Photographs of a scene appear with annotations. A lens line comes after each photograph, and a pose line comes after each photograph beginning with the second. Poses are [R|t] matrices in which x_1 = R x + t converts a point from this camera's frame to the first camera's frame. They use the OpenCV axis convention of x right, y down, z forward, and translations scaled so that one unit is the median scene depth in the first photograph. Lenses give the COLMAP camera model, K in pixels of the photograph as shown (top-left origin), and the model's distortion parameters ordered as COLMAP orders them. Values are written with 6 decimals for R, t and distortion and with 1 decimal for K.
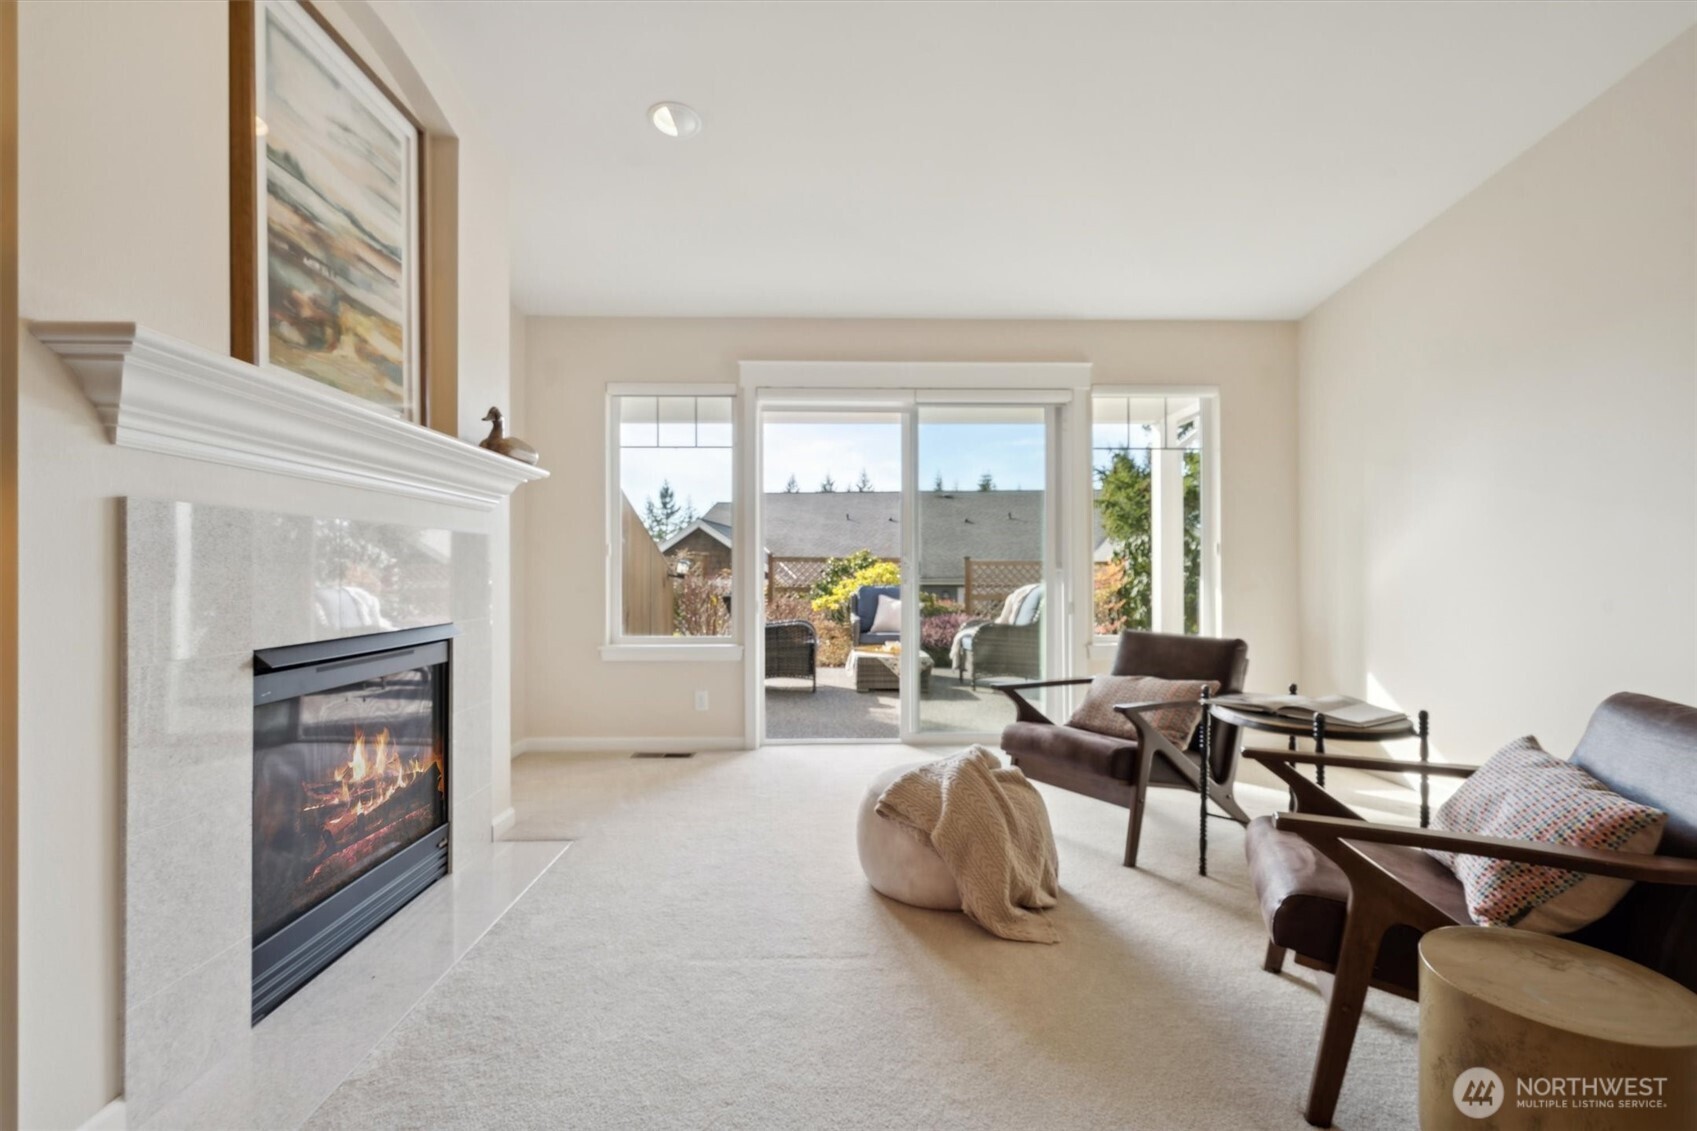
lens RADIAL K [[810.4, 0, 846.2], [0, 810.4, 567.6], [0, 0, 1]] dist [0.012779, 0.000426]
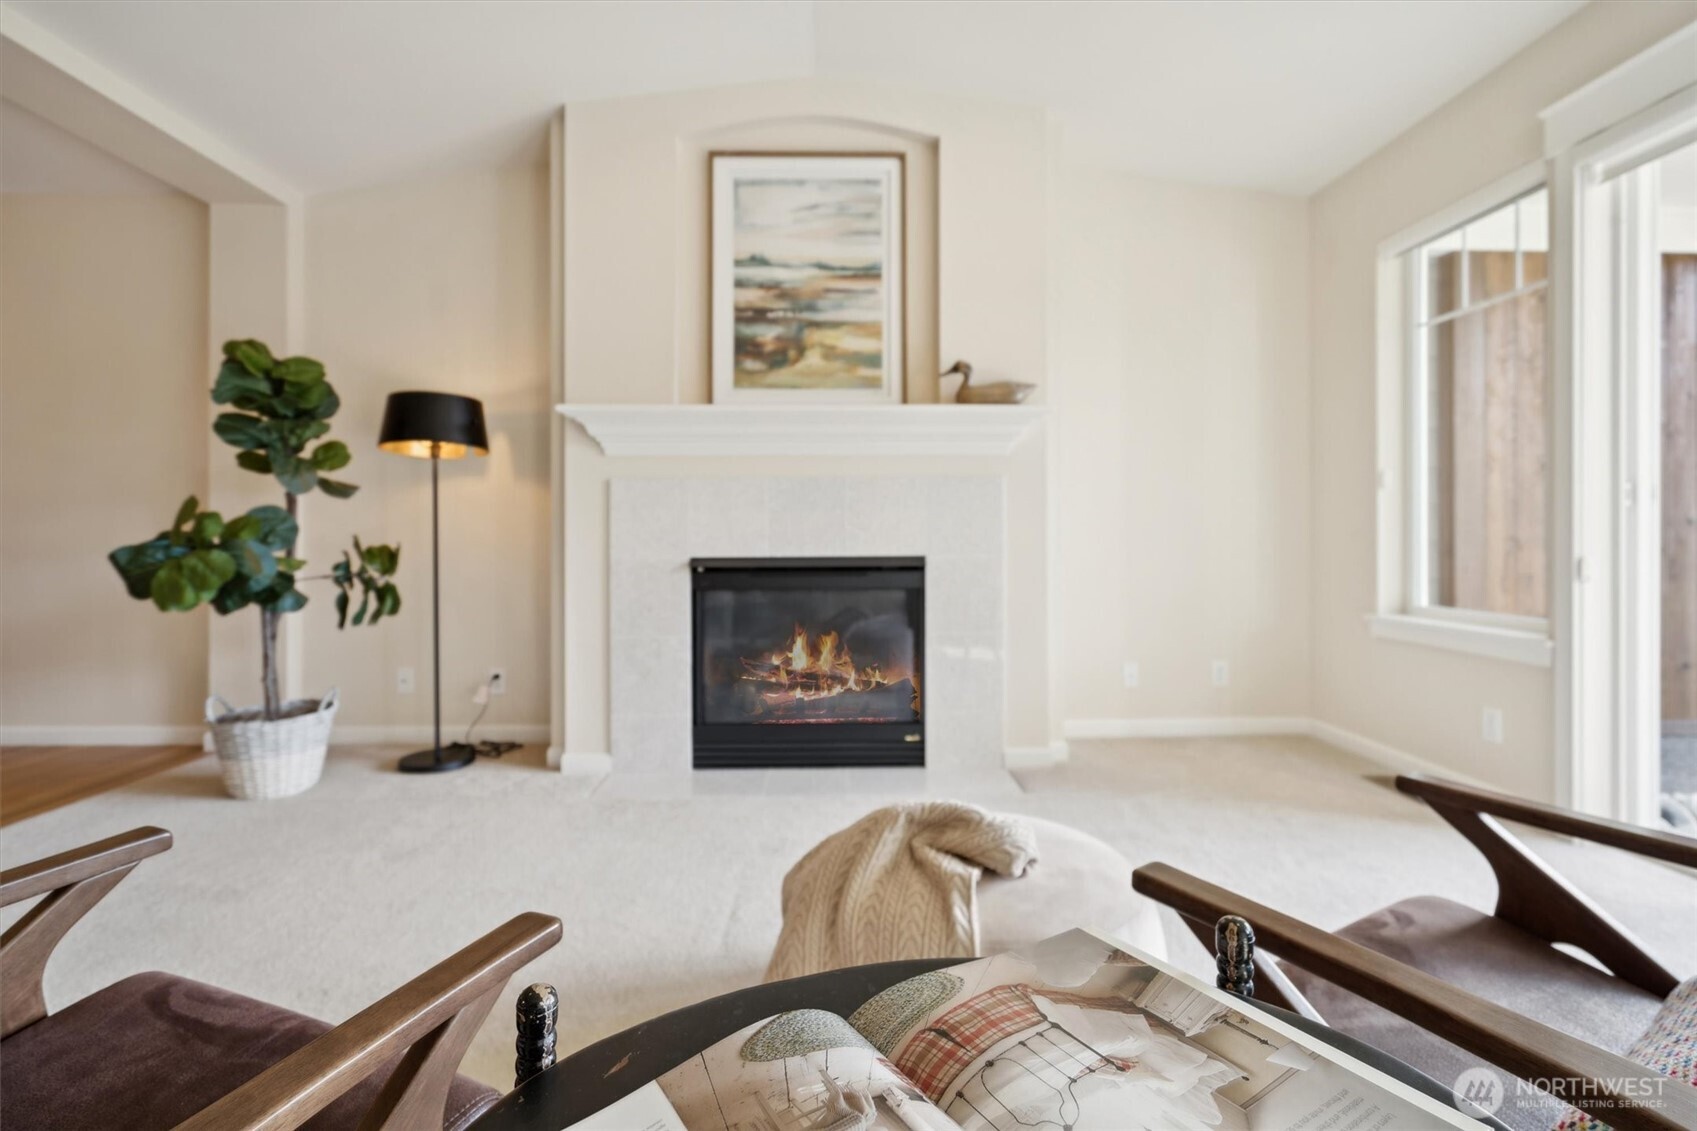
lens RADIAL K [[787.5, 0, 831.4], [0, 787.5, 527.8], [0, 0, 1]] dist [0.002133, -0.000015]
pose [[-0.003169, -0.007719, -0.999965, 0.799713], [0.010359, 0.999916, -0.007751, 0.042564], [0.999941, -0.010383, -0.003089, 1.062179]]
